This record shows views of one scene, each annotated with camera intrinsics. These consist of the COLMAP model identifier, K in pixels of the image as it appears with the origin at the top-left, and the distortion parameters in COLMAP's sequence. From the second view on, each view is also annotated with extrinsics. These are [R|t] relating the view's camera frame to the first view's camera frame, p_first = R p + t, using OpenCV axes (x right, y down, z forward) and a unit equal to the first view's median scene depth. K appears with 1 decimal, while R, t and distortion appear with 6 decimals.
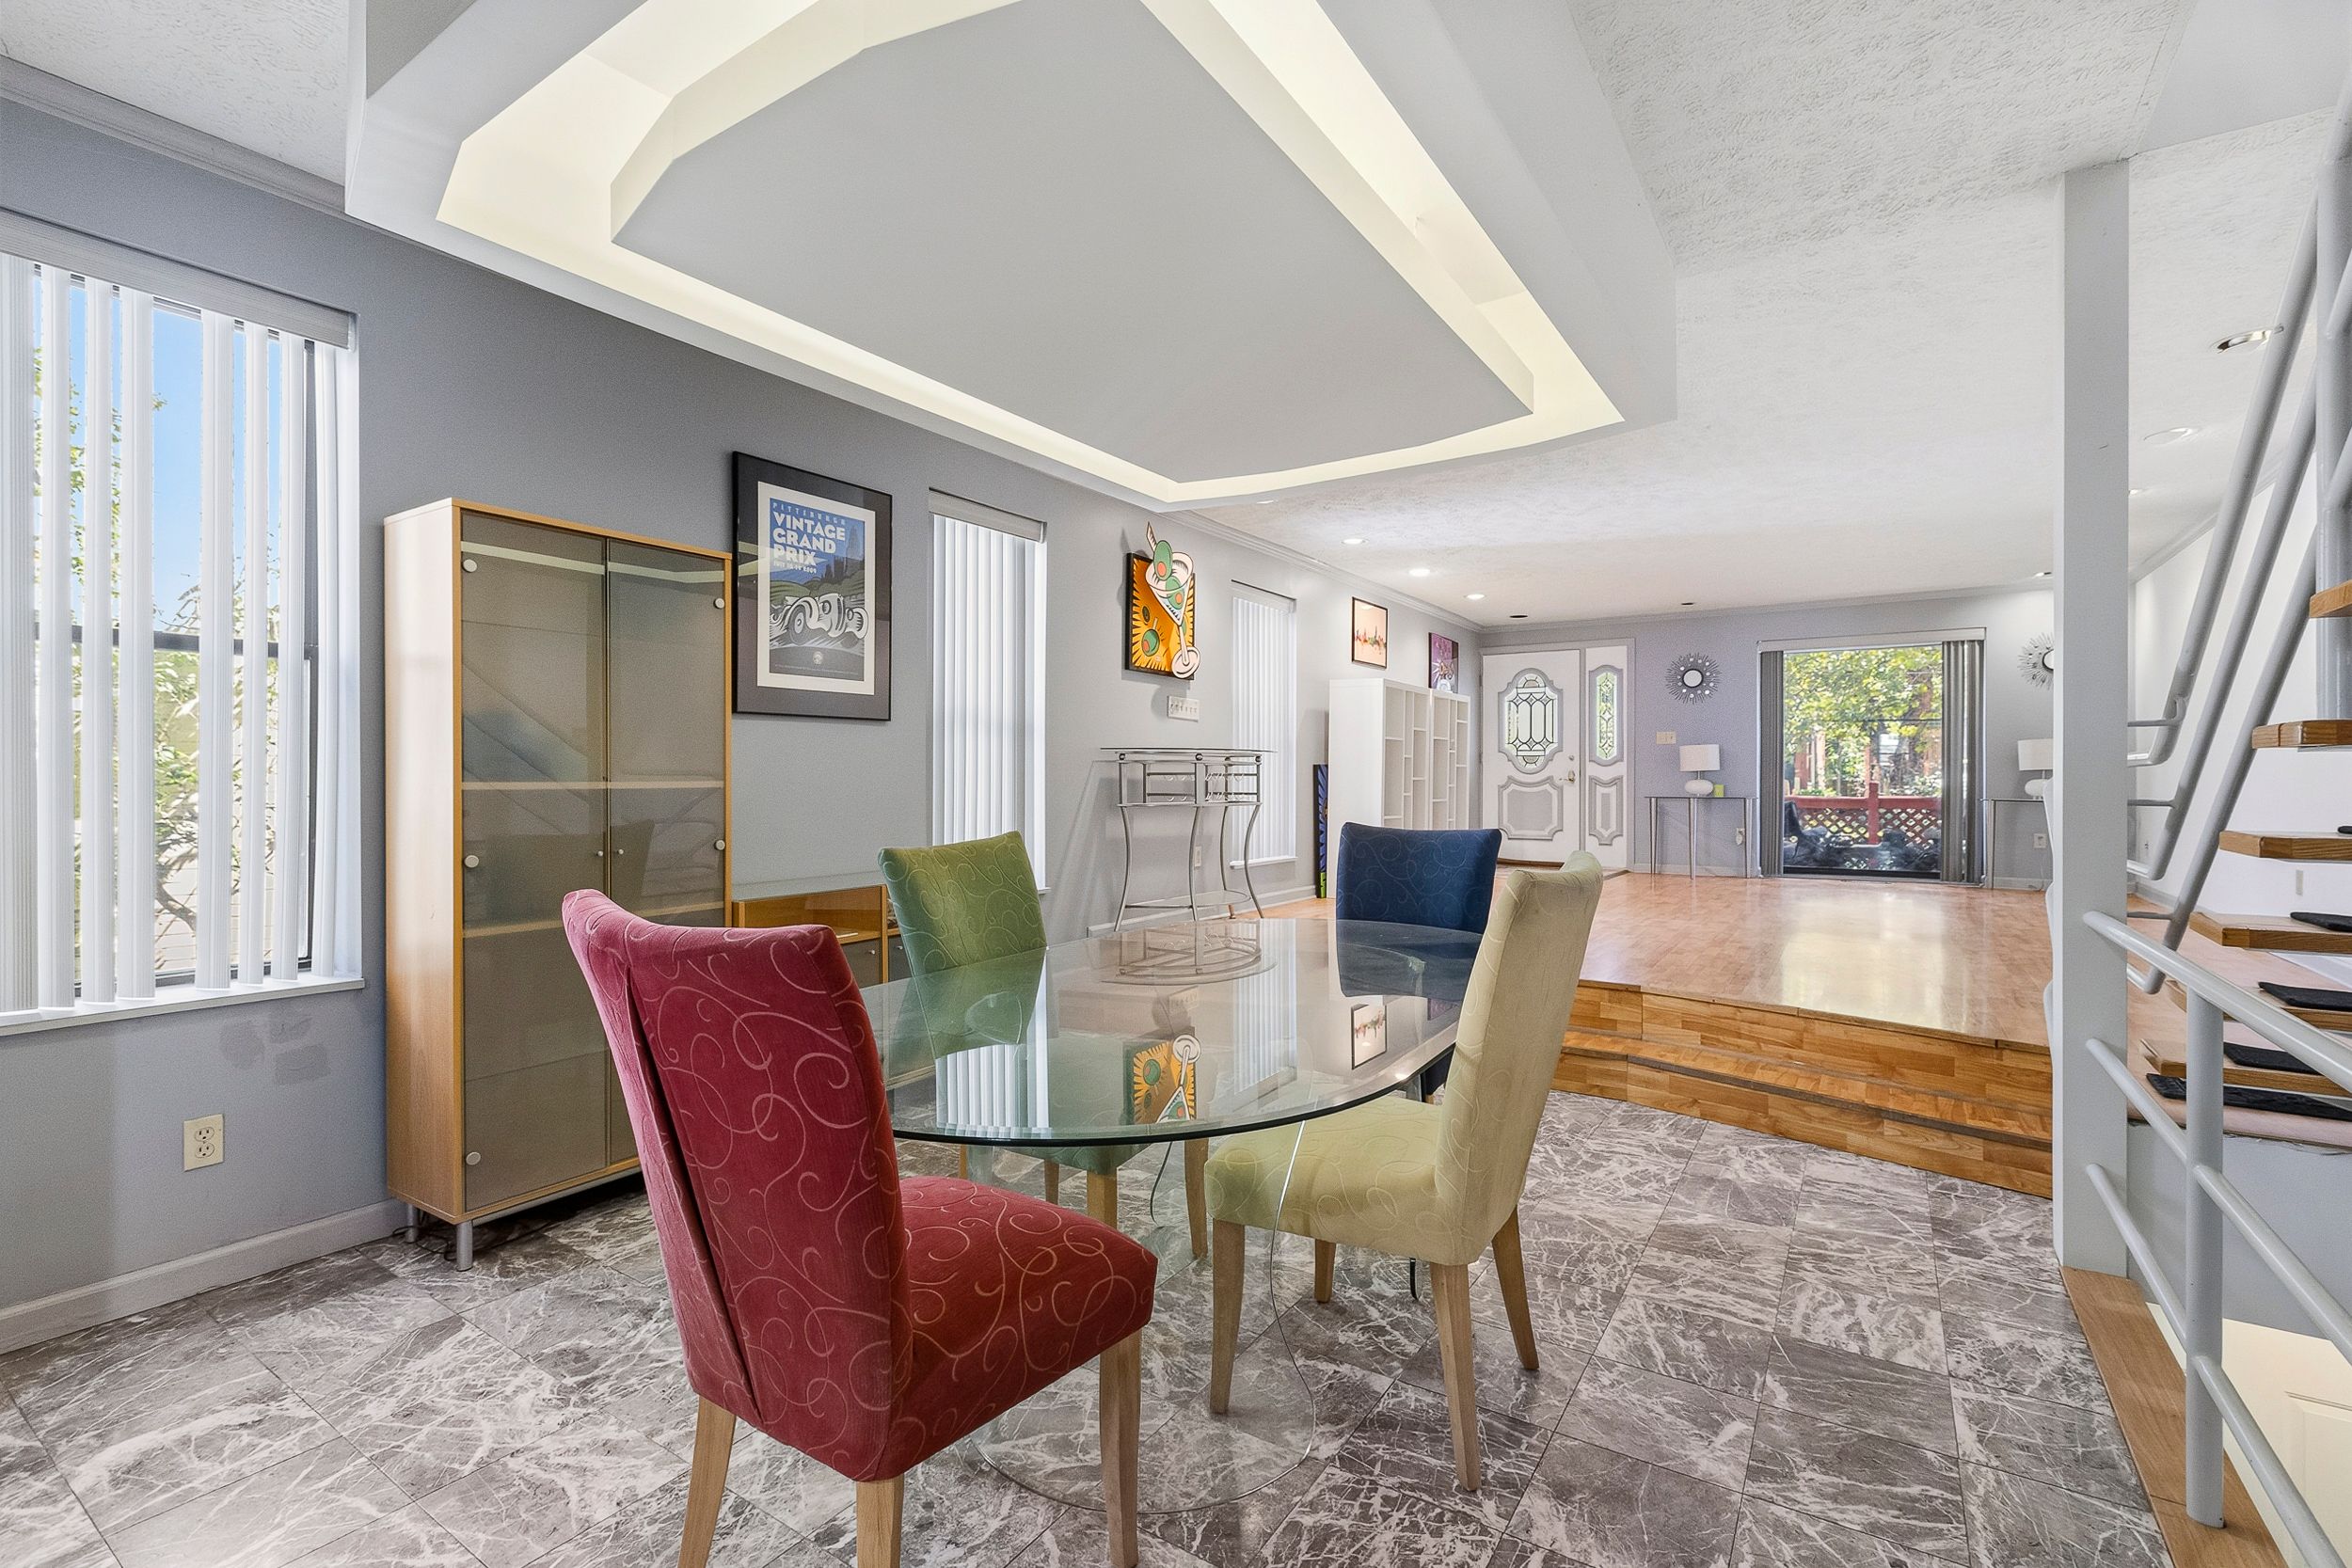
lens RADIAL K [[1043.5, 0, 1187.0], [0, 1043.5, 777.2], [0, 0, 1]] dist [-0.000804, 0.000099]
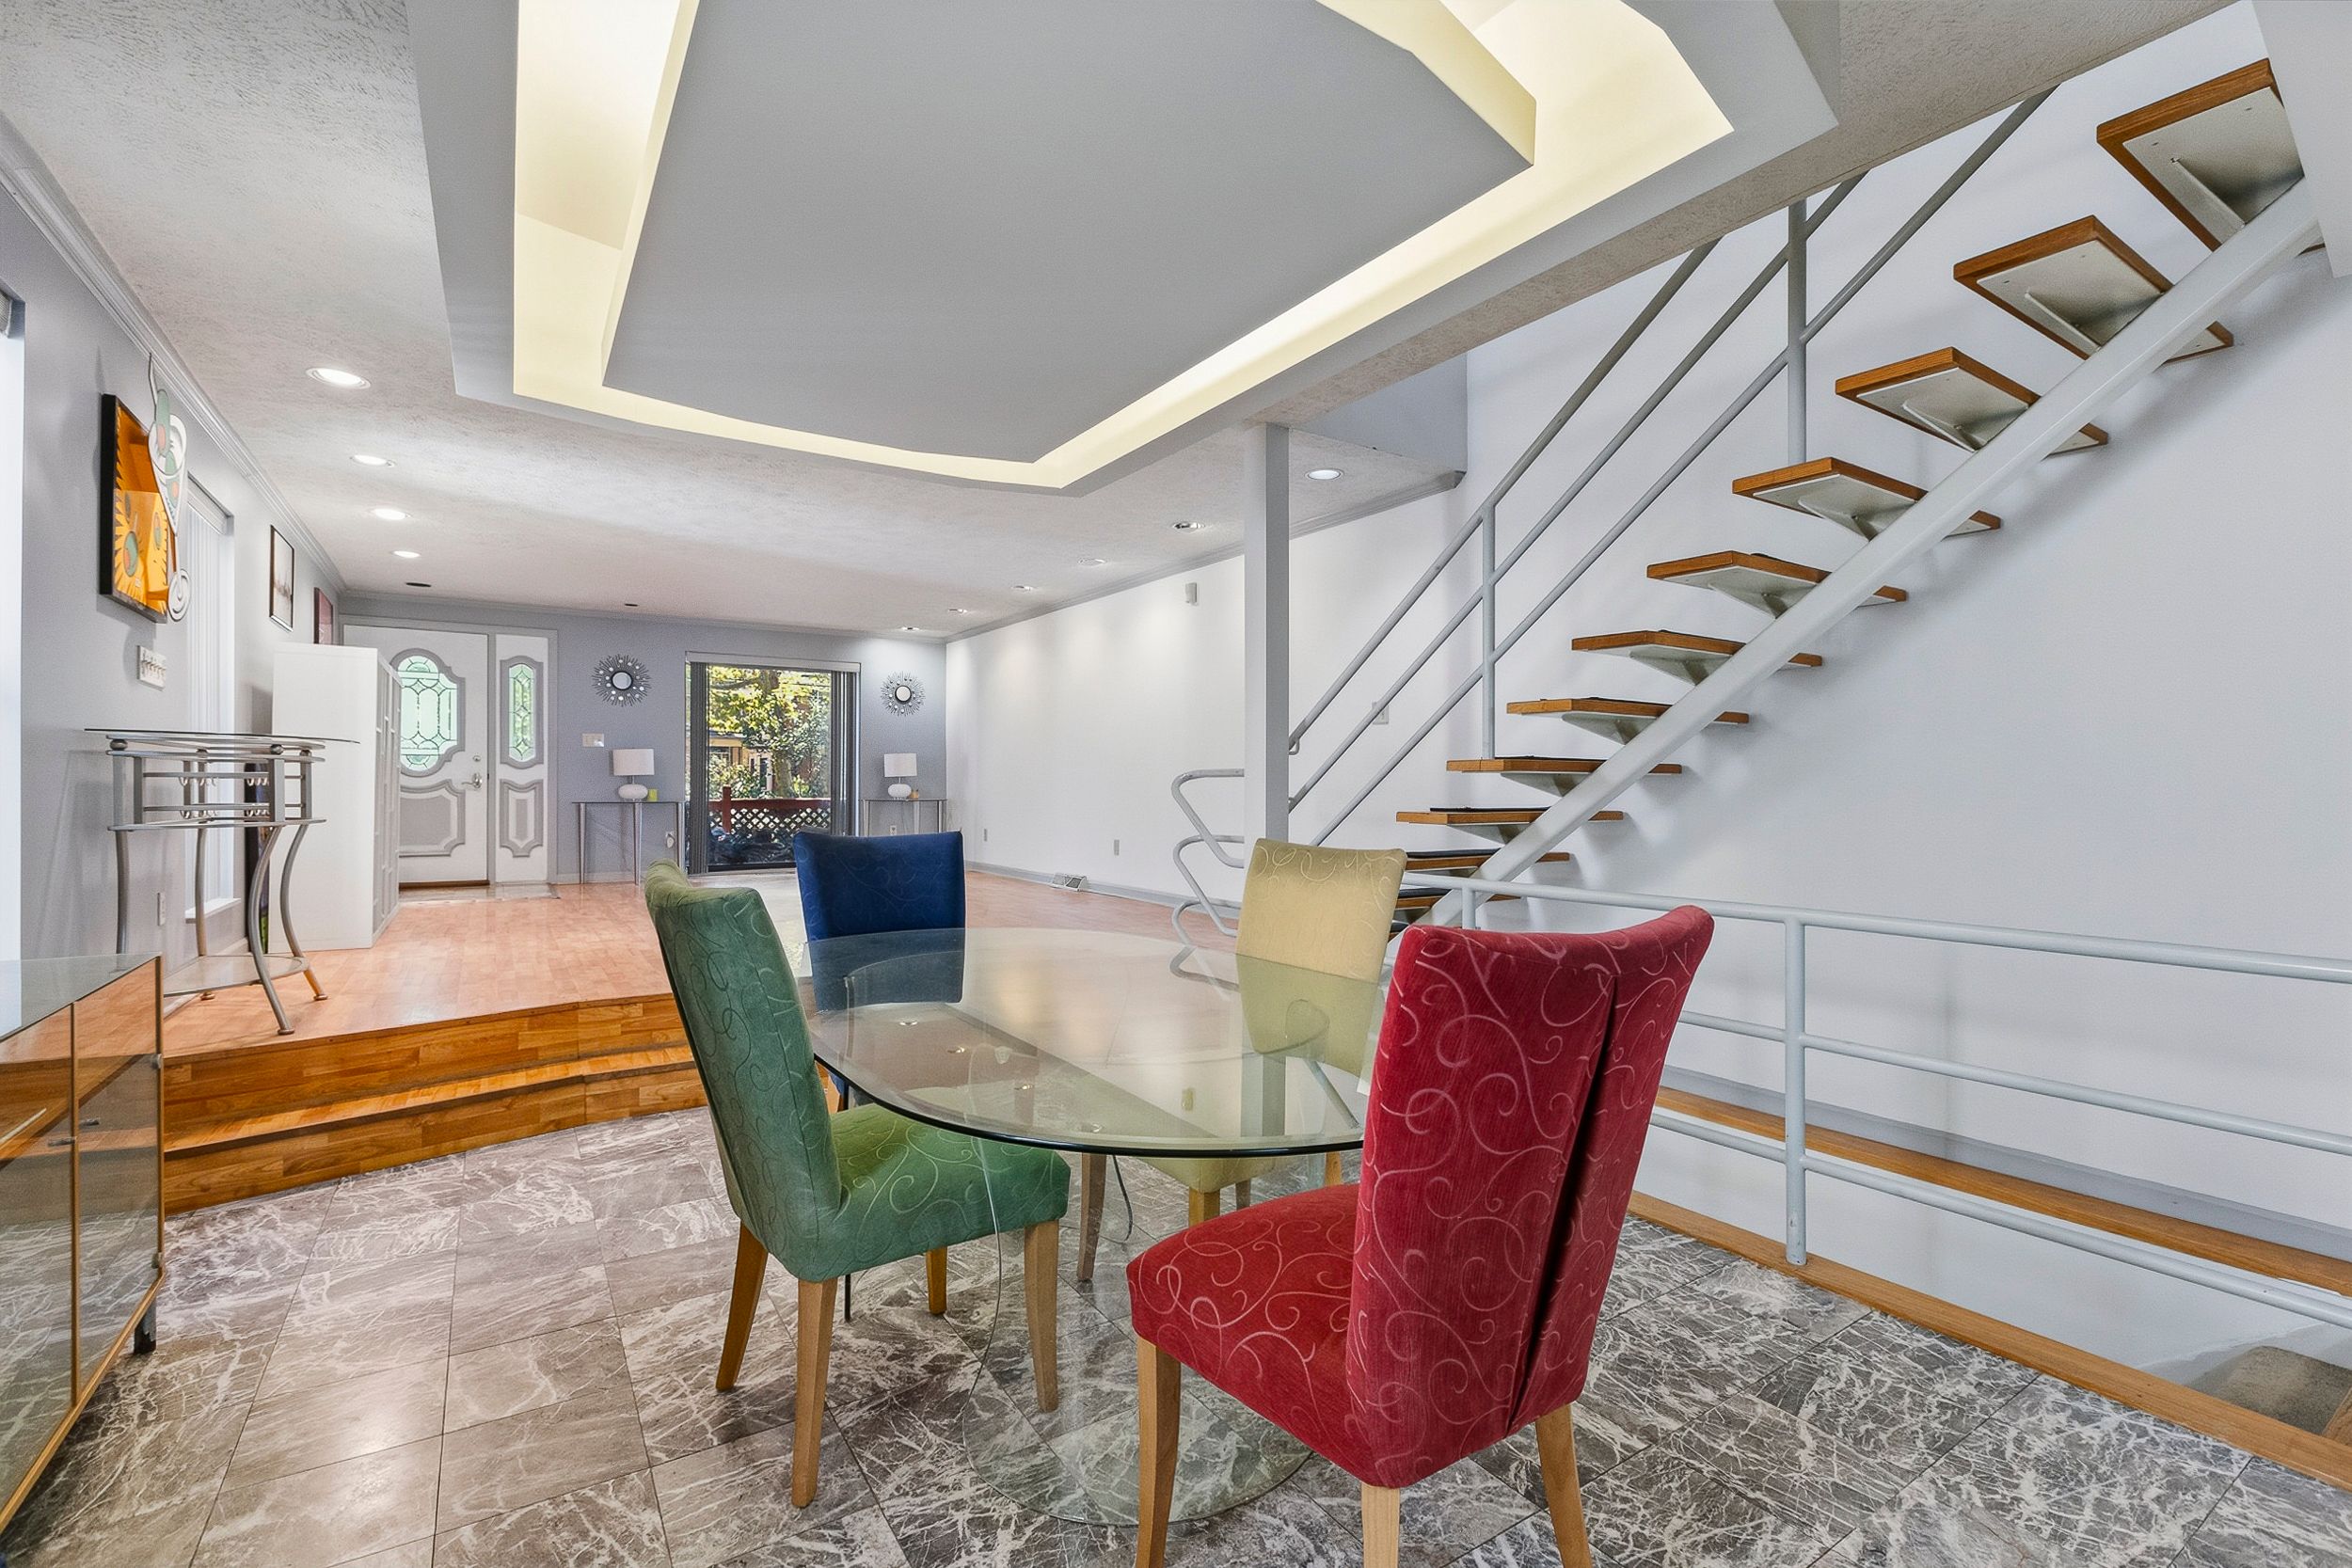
lens RADIAL K [[1039.4, 0, 1187.3], [0, 1039.4, 789.0], [0, 0, 1]] dist [0.000392, -0.000131]
pose [[0.389253, -0.003641, 0.921124, -0.496107], [-0.003258, 0.999980, 0.005329, -0.000014], [-0.921125, -0.005075, 0.389234, 0.308419]]
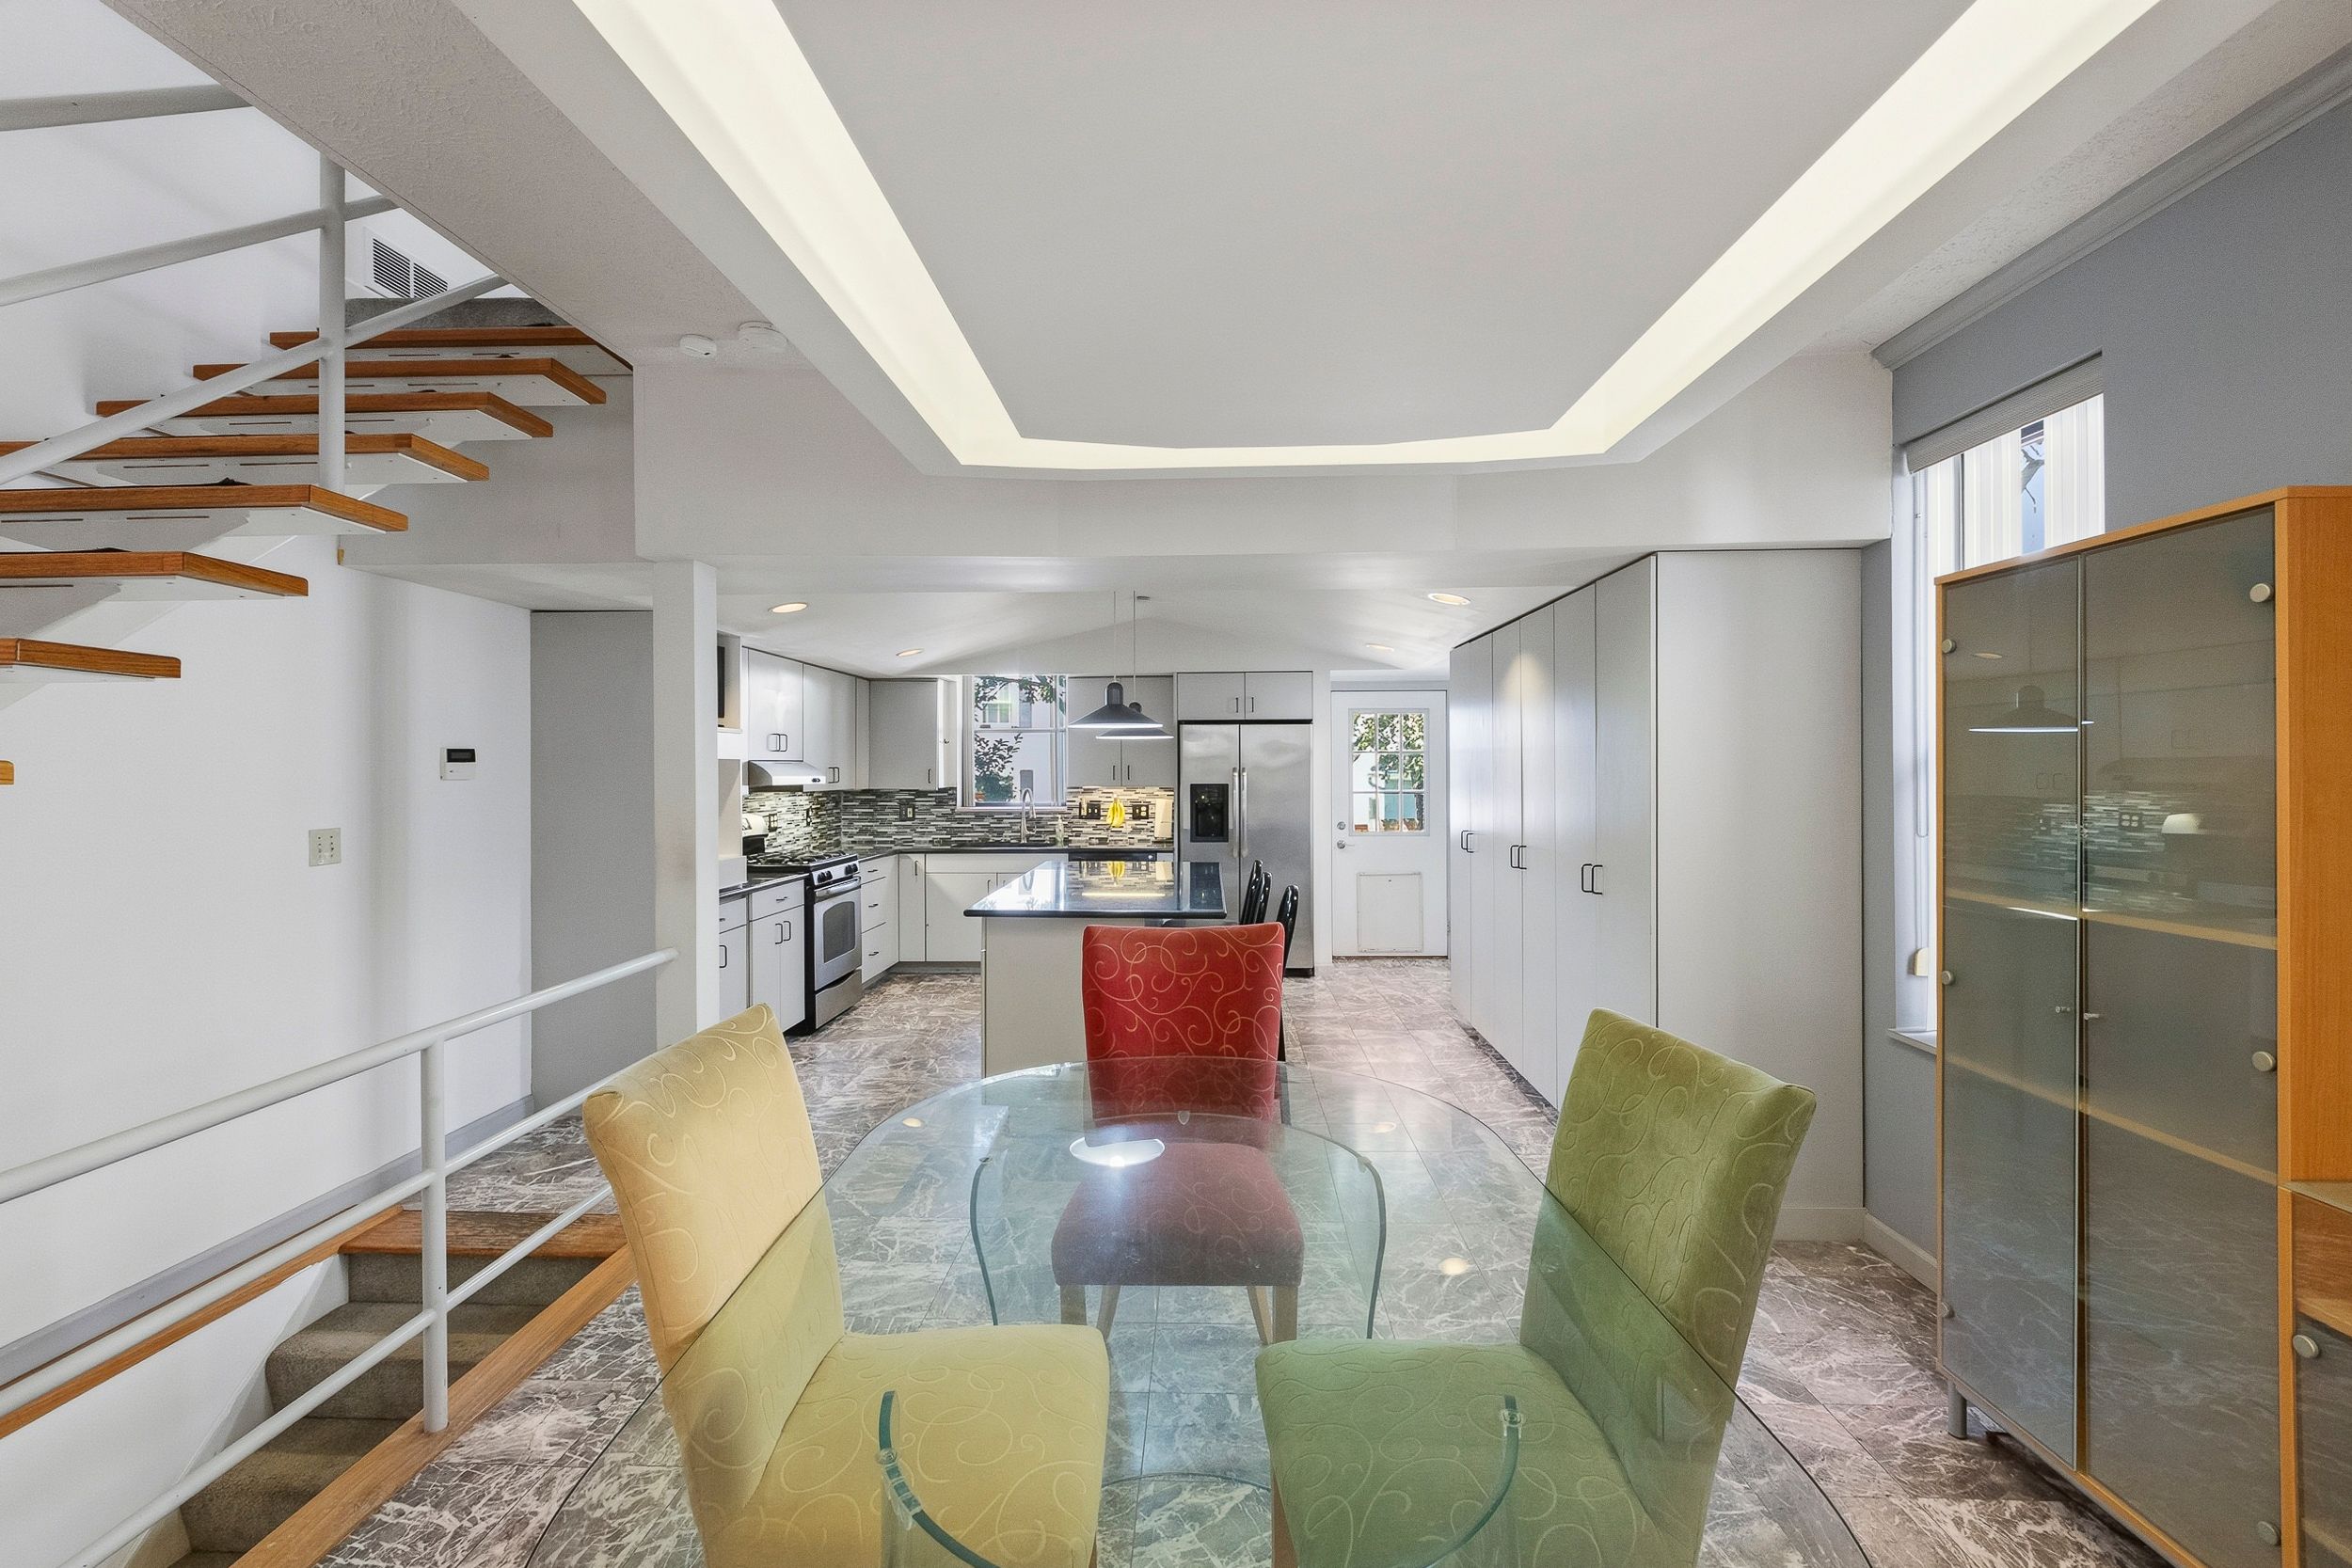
lens RADIAL K [[1046.8, 0, 1170.8], [0, 1046.8, 774.0], [0, 0, 1]] dist [0.000897, 0.000136]
pose [[-0.855130, 0.005741, -0.518382, 0.225689], [0.004522, 0.999983, 0.003616, -0.065432], [0.518394, 0.000748, -0.855142, 0.934619]]
